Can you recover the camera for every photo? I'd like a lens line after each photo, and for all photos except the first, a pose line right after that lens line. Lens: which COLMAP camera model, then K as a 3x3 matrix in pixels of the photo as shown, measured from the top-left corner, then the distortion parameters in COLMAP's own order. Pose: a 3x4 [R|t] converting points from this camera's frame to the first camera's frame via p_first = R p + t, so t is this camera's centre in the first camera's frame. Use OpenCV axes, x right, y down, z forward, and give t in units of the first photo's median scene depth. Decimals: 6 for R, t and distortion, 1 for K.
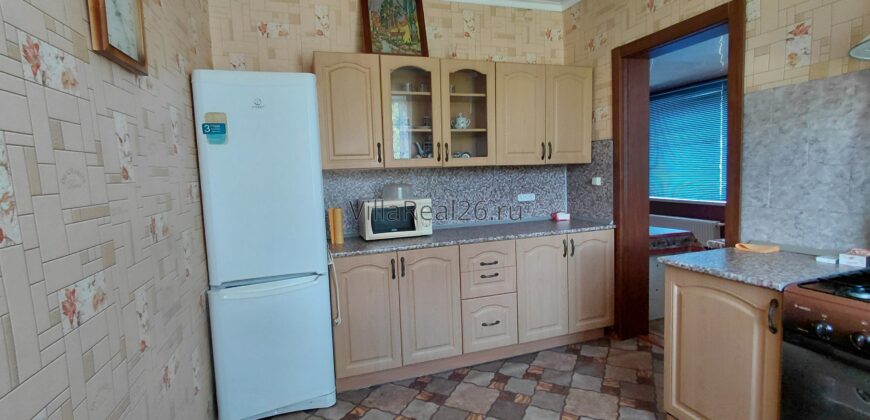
lens RADIAL K [[397.2, 0, 436.5], [0, 397.2, 208.3], [0, 0, 1]] dist [-0.003403, 0.003053]
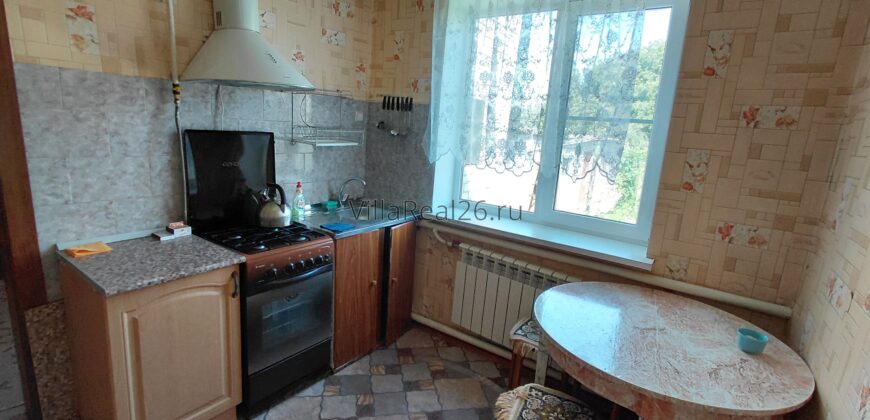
lens RADIAL K [[397.2, 0, 429.0], [0, 397.2, 210.0], [0, 0, 1]] dist [-0.003403, 0.003053]
pose [[-0.578751, -0.167613, 0.798093, -0.383732], [0.030619, 0.973494, 0.226654, -0.181857], [-0.814929, 0.155613, -0.558279, 0.927616]]
